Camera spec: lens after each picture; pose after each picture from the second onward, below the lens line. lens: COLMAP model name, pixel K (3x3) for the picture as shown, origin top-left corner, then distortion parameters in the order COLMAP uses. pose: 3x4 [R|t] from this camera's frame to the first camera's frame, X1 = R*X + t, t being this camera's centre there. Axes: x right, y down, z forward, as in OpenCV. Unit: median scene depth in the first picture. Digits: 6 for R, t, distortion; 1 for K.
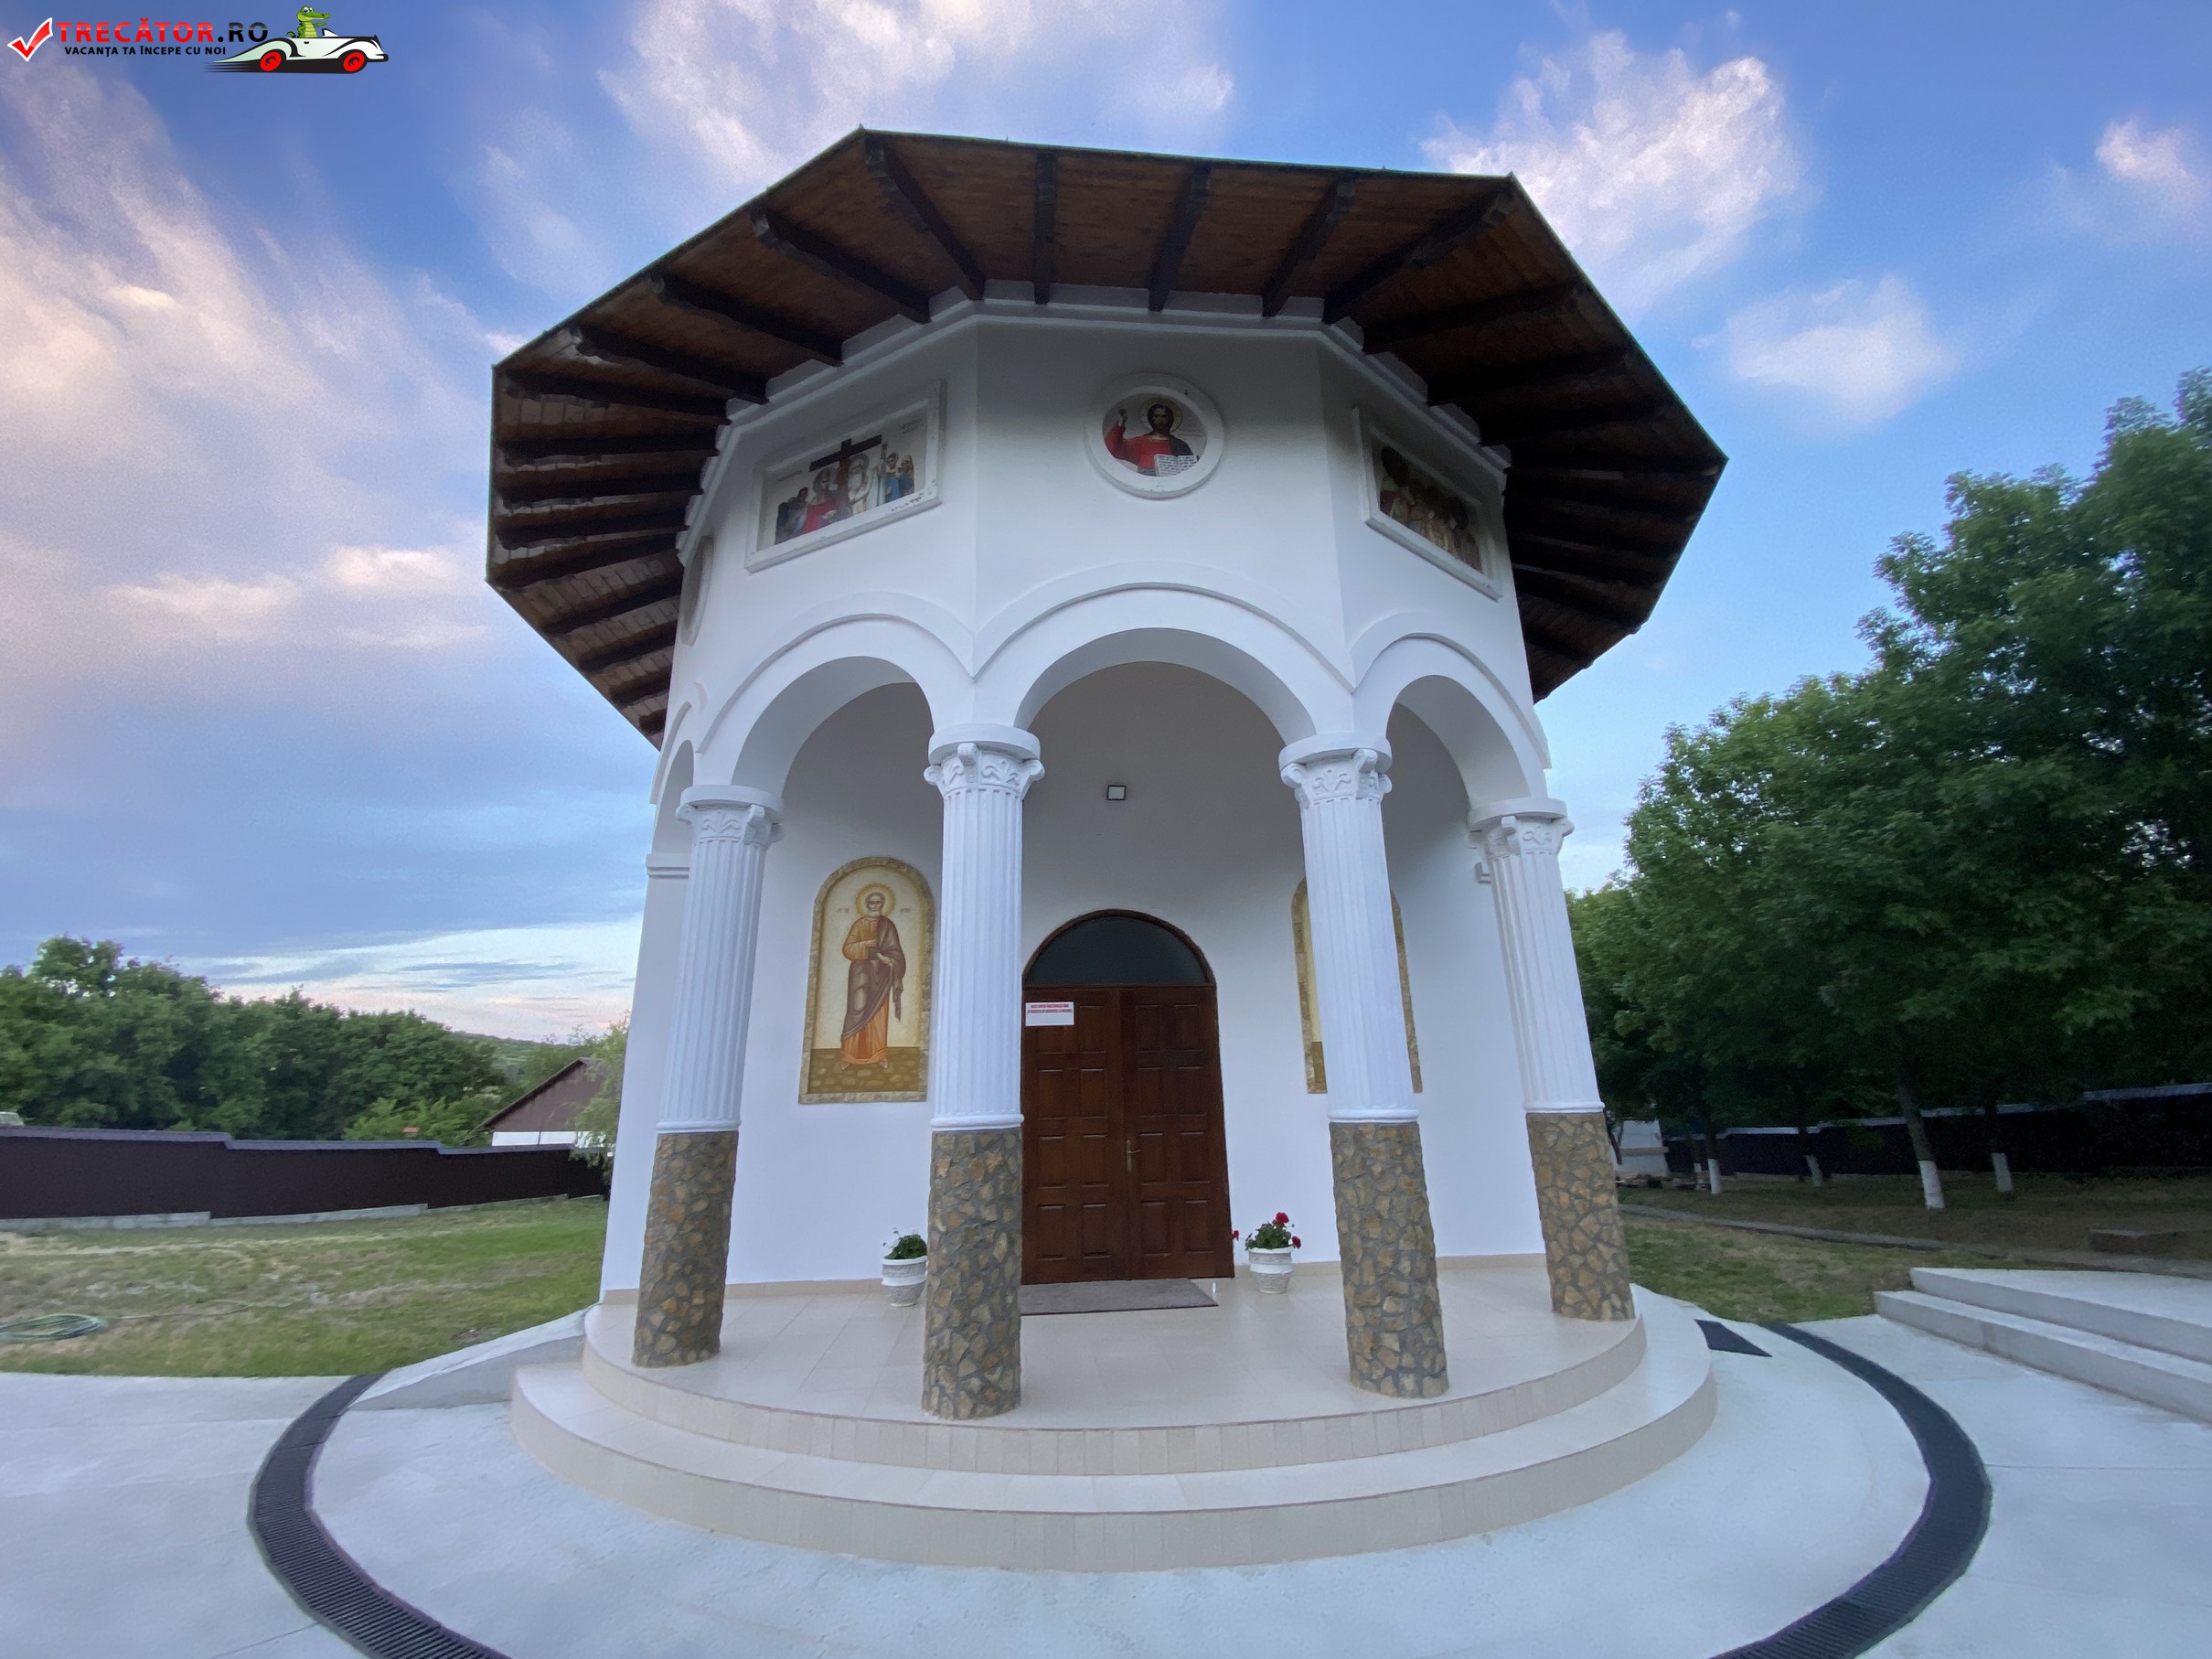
lens RADIAL K [[891.6, 0, 1106.0], [0, 891.6, 829.5], [0, 0, 1]] dist [-0.001711, -0.000217]
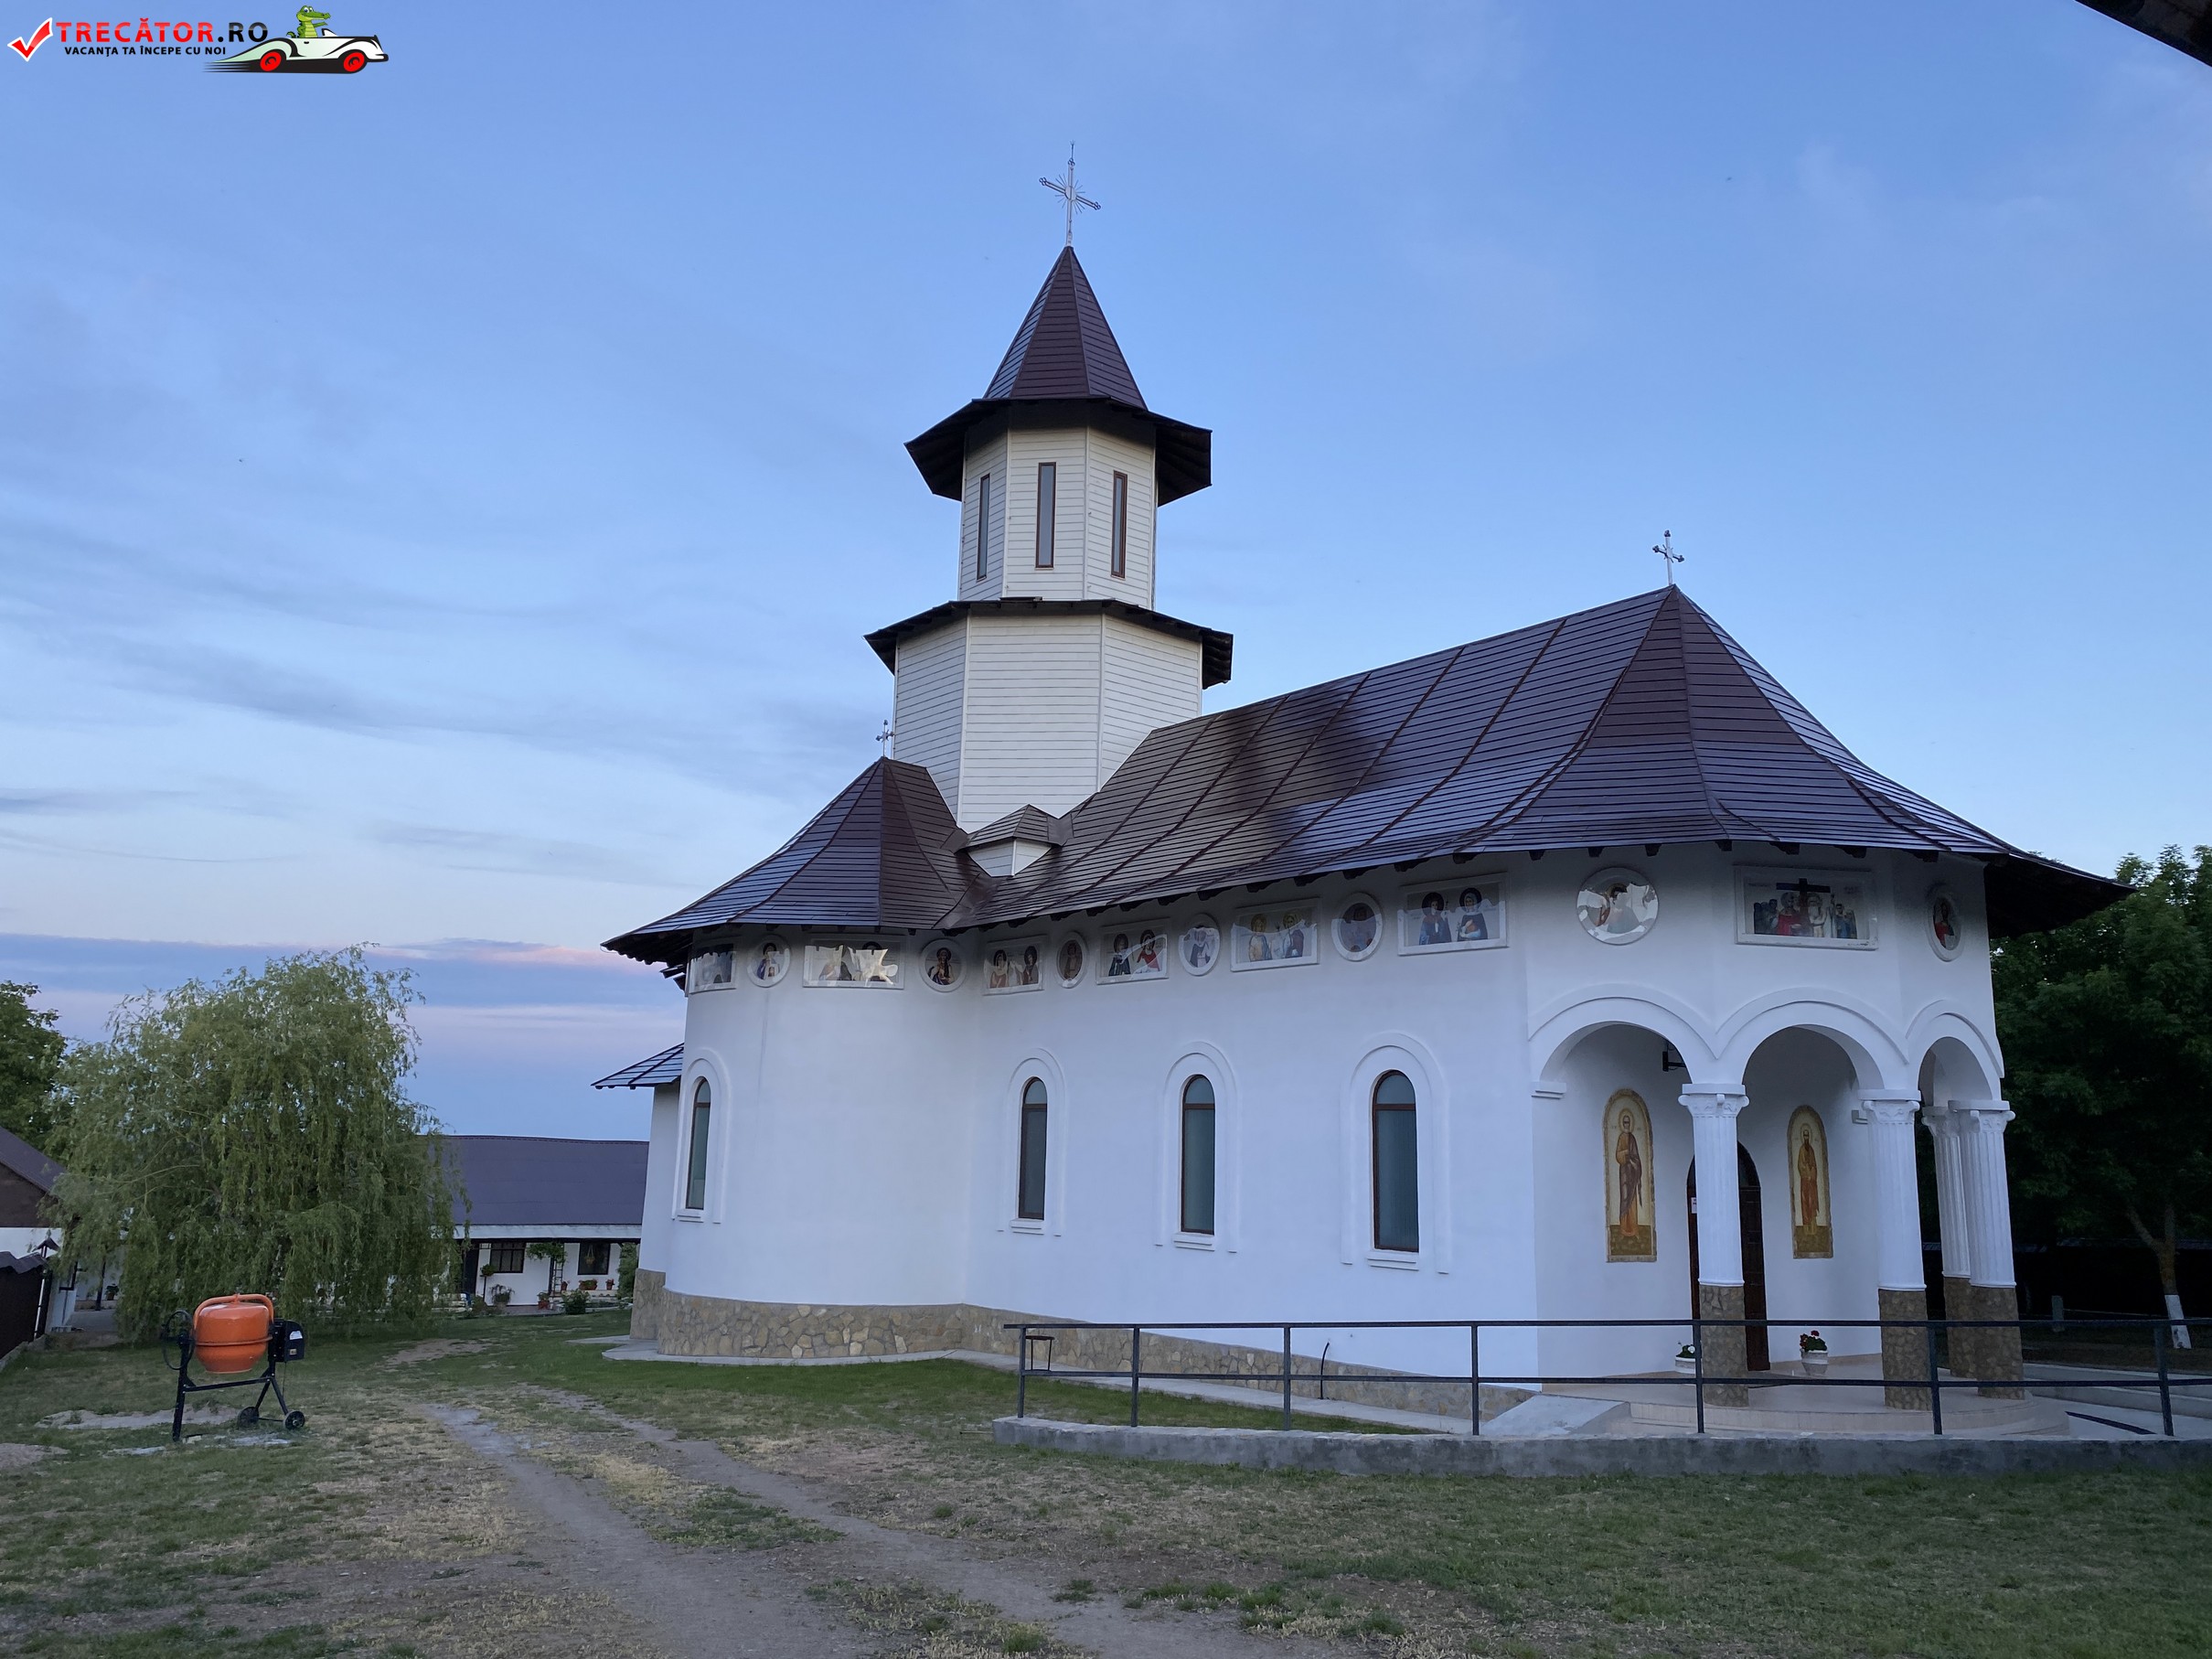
lens RADIAL K [[1691.0, 0, 1106.0], [0, 1691.0, 829.5], [0, 0, 1]] dist [0.012398, -0.000325]
pose [[0.854583, 0.156885, 0.495050, -2.872204], [-0.203344, 0.978248, 0.041009, -0.380943], [-0.477848, -0.135711, 0.867896, -1.055649]]
